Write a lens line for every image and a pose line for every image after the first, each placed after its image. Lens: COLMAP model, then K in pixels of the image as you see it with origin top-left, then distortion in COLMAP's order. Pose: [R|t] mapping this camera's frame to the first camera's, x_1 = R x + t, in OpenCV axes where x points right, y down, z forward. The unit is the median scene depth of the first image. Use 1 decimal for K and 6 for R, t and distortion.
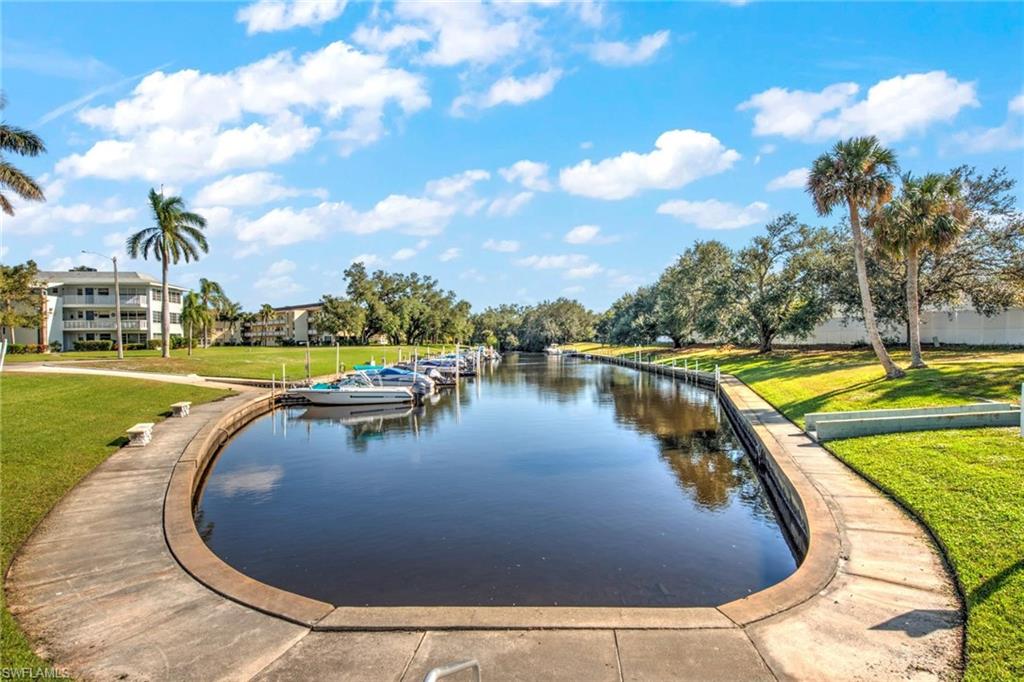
lens RADIAL K [[526.2, 0, 511.5], [0, 526.2, 344.0], [0, 0, 1]] dist [-0.002810, -0.000151]
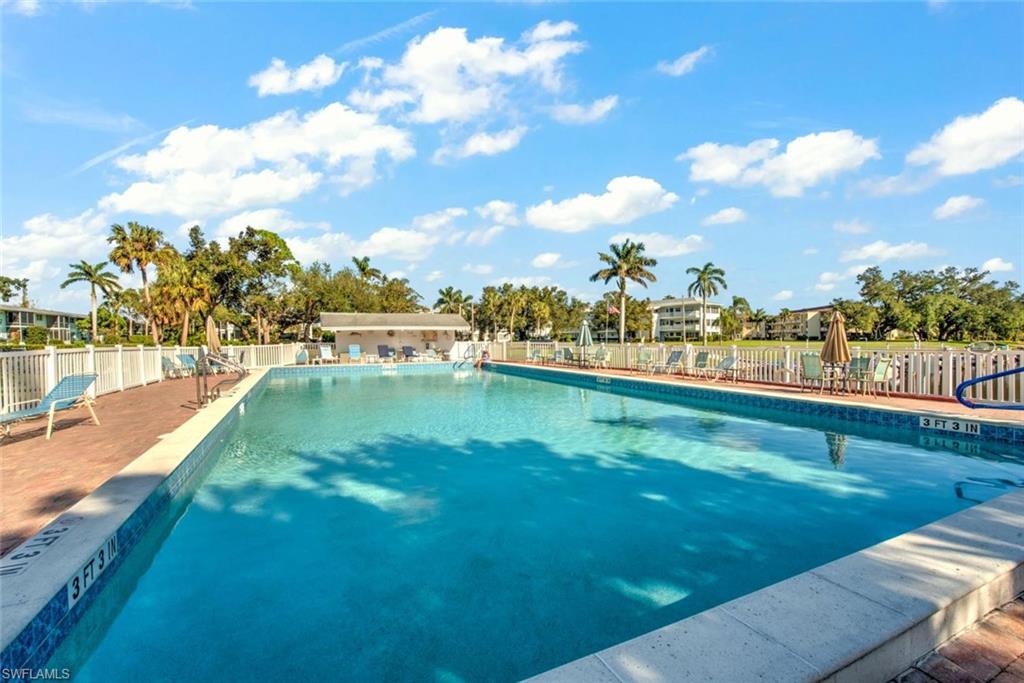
lens RADIAL K [[402.1, 0, 511.0], [0, 402.1, 344.8], [0, 0, 1]] dist [-0.000345, -0.000090]
pose [[0.491907, 0.021831, -0.870374, 0.081526], [-0.007115, 0.999753, 0.021055, -0.000874], [0.870619, -0.004164, 0.491940, -0.100891]]
